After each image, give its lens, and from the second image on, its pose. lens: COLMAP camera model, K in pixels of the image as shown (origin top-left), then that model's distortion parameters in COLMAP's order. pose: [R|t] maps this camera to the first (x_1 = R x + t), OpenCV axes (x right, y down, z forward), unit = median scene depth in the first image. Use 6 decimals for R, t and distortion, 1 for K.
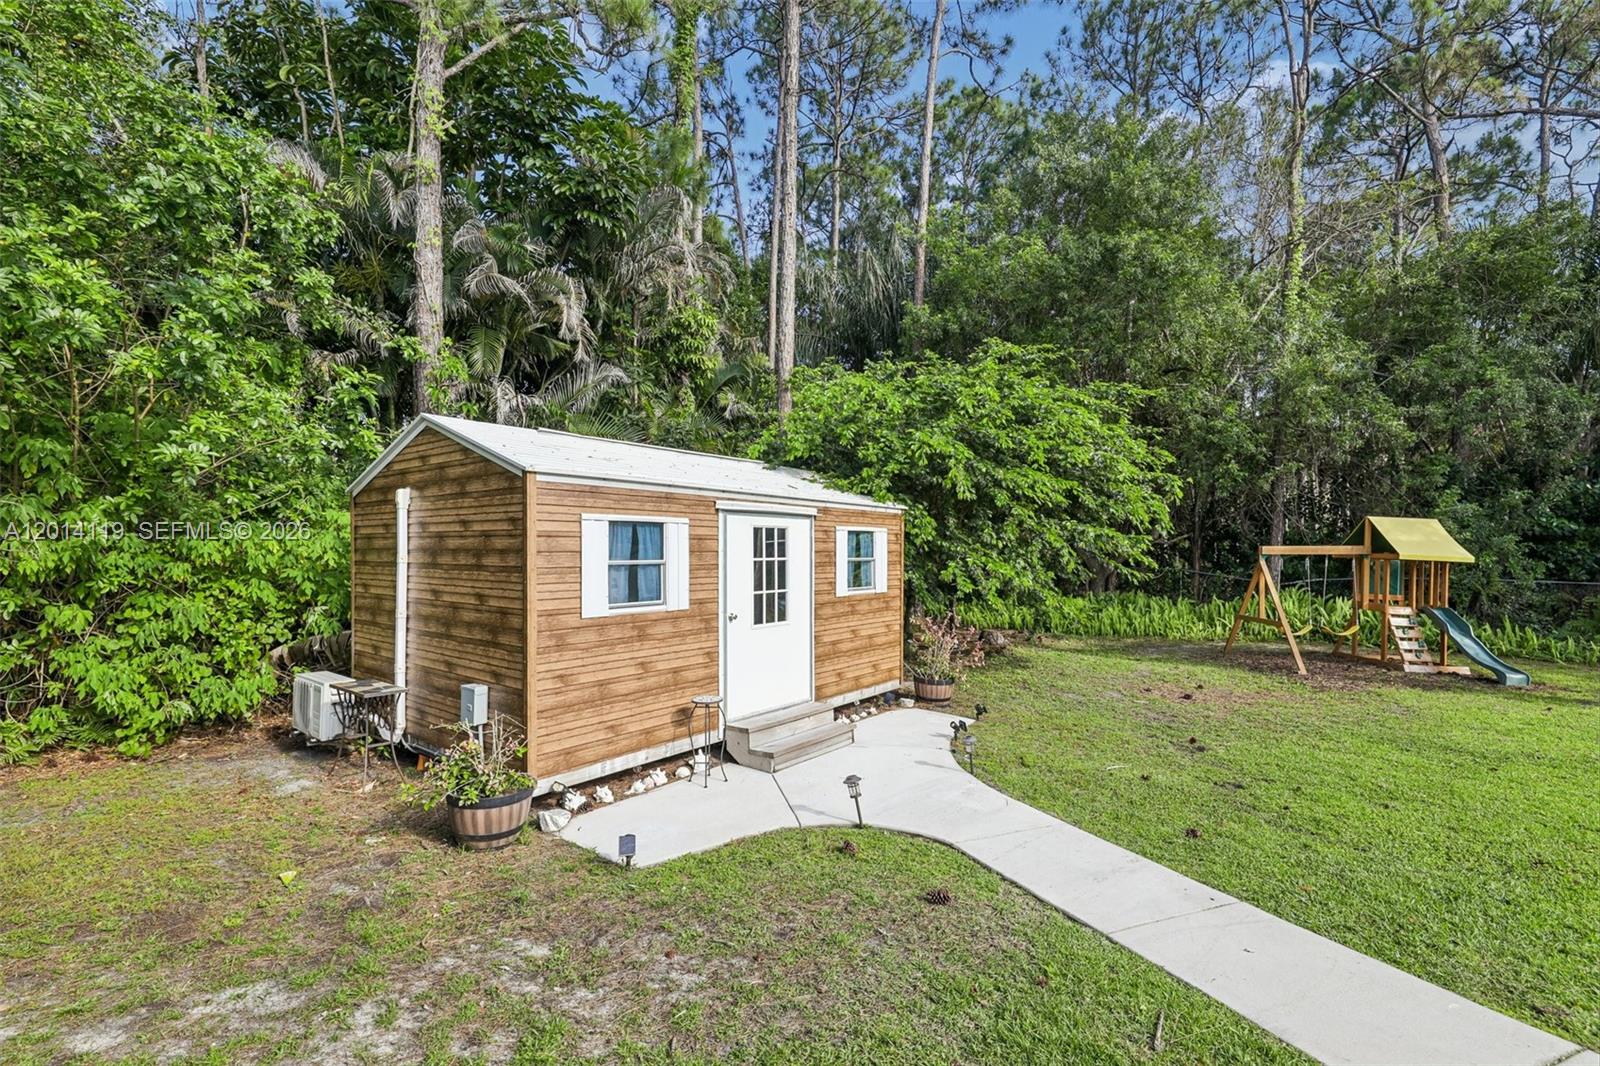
lens RADIAL K [[736.5, 0, 798.5], [0, 736.5, 537.8], [0, 0, 1]] dist [0.001229, -0.000780]
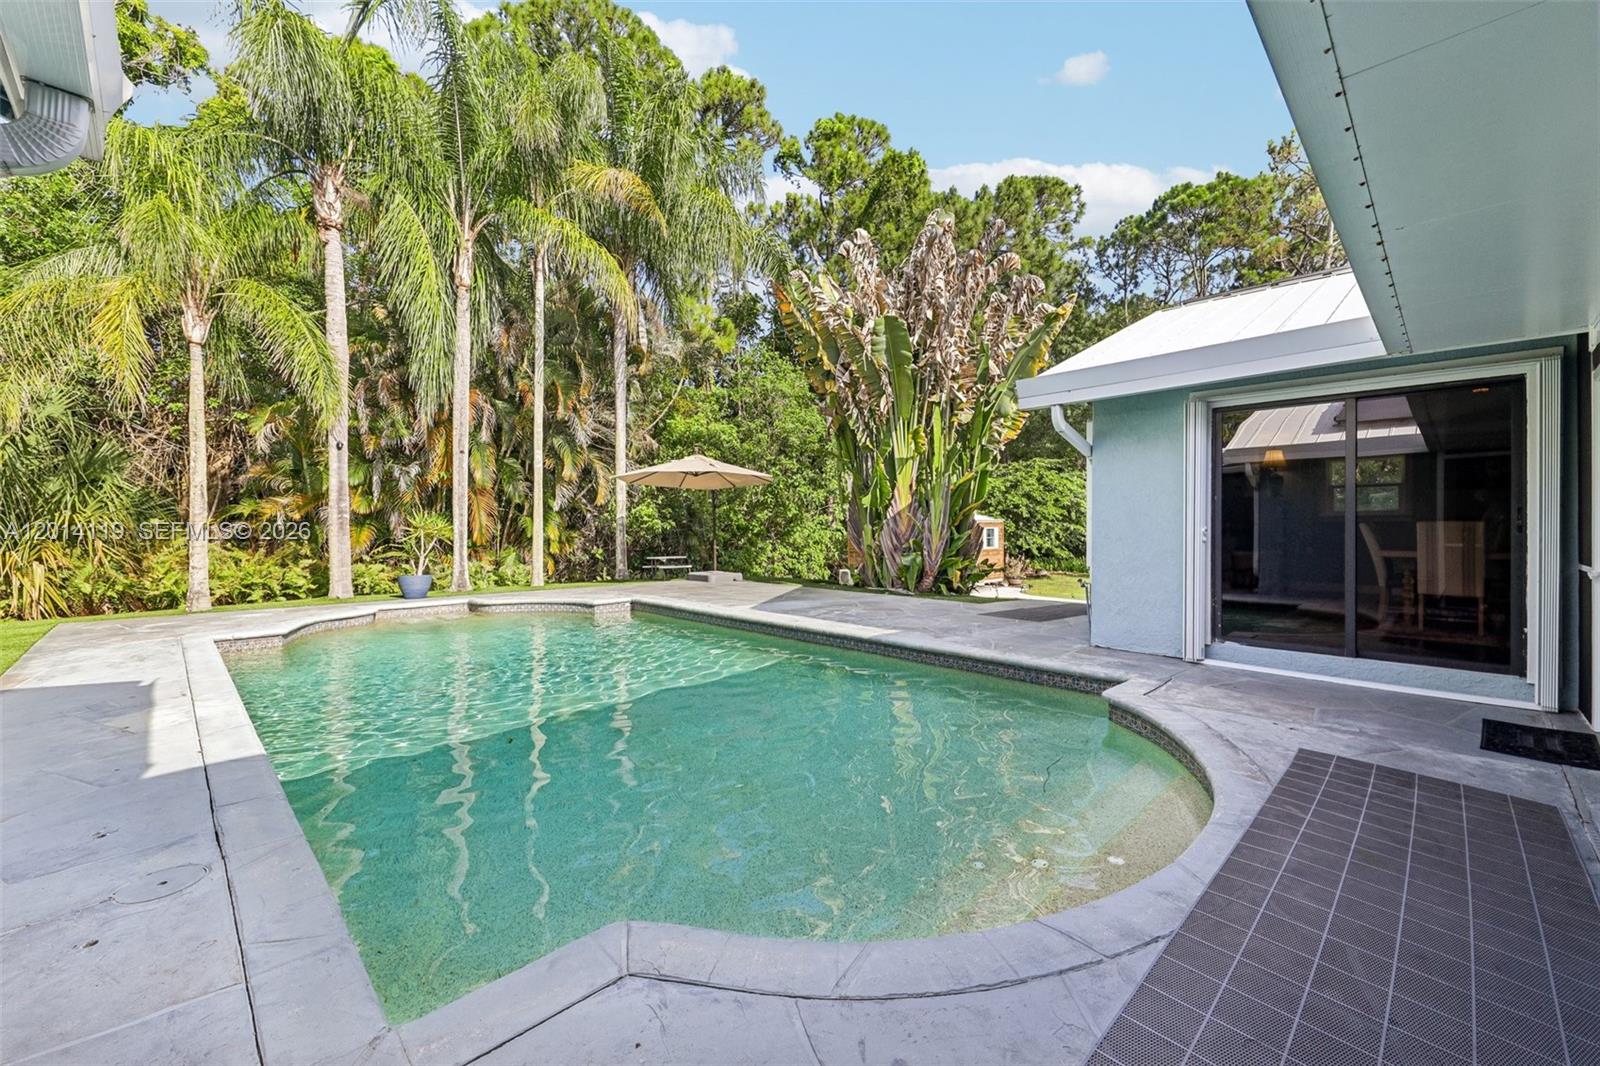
lens RADIAL K [[644.5, 0, 801.5], [0, 644.5, 531.7], [0, 0, 1]] dist [-0.001649, -0.000089]
pose [[0.993392, -0.008775, -0.114435, -0.368110], [0.010171, 0.999881, 0.011619, -0.032619], [0.114319, -0.012706, 0.993363, -1.657860]]
